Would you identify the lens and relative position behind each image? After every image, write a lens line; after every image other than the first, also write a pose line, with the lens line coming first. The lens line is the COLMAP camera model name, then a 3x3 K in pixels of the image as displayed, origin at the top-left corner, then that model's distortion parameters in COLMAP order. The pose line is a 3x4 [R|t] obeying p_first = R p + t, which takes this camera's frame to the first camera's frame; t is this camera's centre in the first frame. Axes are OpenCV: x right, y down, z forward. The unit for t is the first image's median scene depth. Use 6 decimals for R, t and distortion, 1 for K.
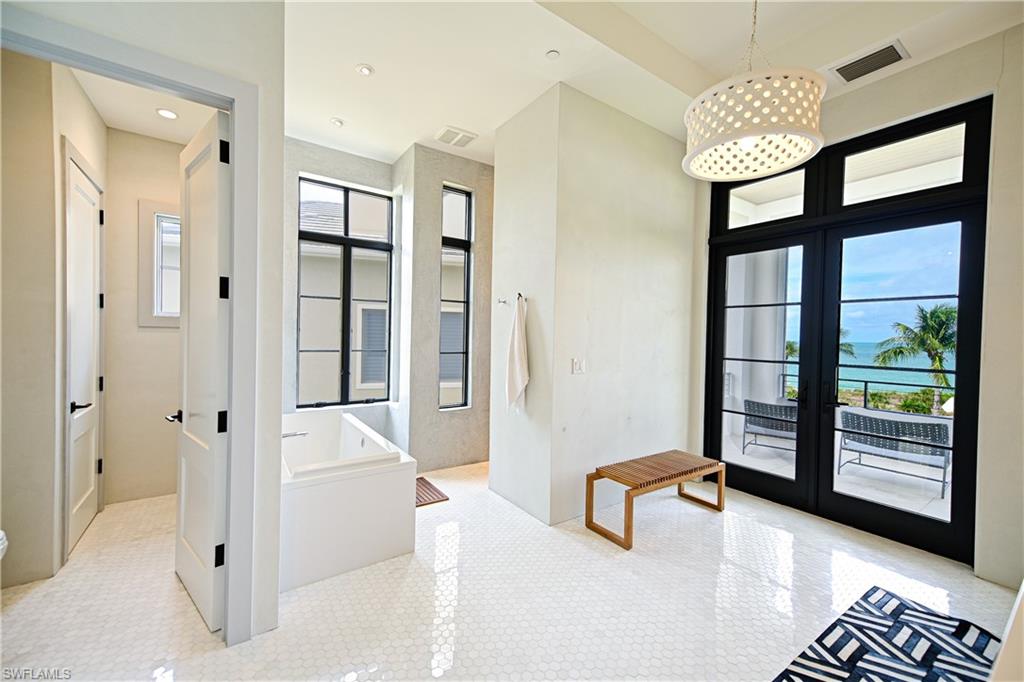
lens RADIAL K [[411.6, 0, 512.0], [0, 411.6, 341.0], [0, 0, 1]] dist [0.014967, -0.000135]
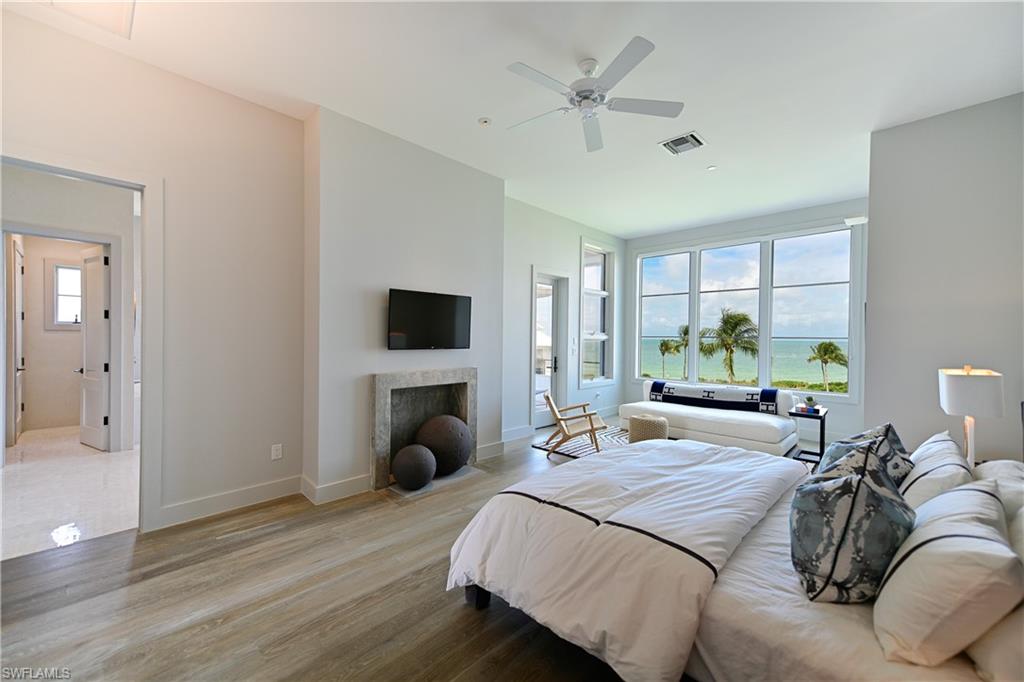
lens RADIAL K [[411.6, 0, 512.0], [0, 411.6, 341.0], [0, 0, 1]] dist [0.014967, -0.000135]
pose [[0.982349, -0.013347, 0.186581, 1.109106], [0.013948, 0.999901, -0.001910, 0.065789], [-0.186537, 0.004479, 0.982438, -1.729602]]
